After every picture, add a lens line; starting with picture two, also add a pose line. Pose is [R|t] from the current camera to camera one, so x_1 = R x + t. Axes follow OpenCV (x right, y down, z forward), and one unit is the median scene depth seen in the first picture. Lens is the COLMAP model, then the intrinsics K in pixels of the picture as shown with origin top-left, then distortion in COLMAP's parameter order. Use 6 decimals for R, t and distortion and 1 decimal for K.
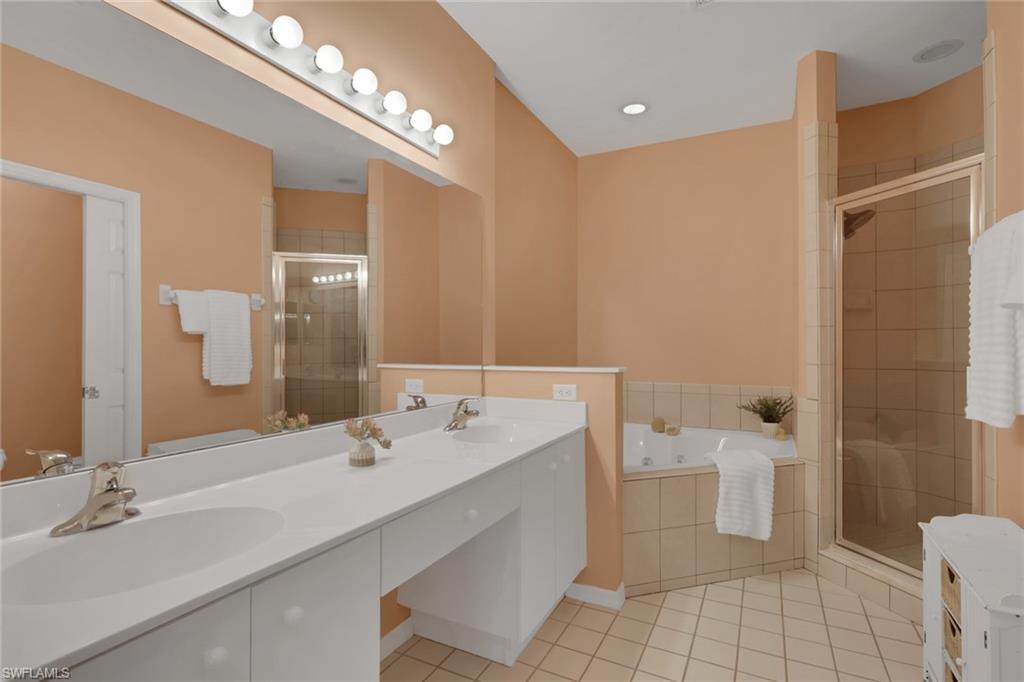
lens RADIAL K [[490.7, 0, 522.5], [0, 490.7, 342.0], [0, 0, 1]] dist [-0.001090, 0.000022]
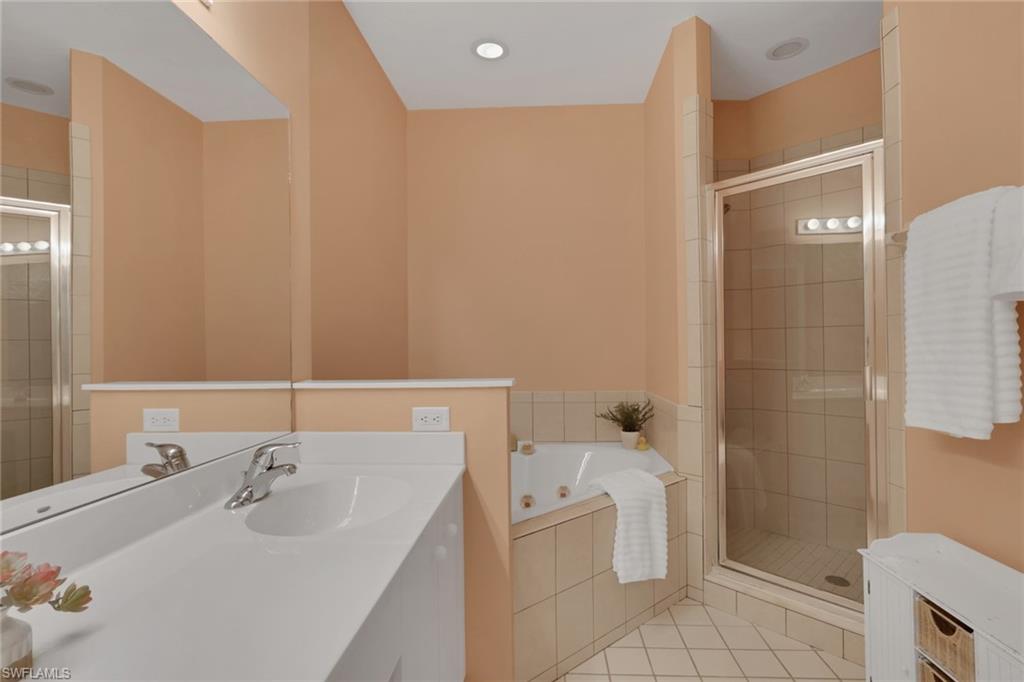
lens RADIAL K [[499.7, 0, 512.1], [0, 499.7, 342.3], [0, 0, 1]] dist [-0.003261, -0.000214]
pose [[0.923989, -0.004819, 0.382388, -0.062554], [0.006839, 0.999969, -0.003923, 0.002402], [-0.382358, 0.006240, 0.923993, 0.296699]]
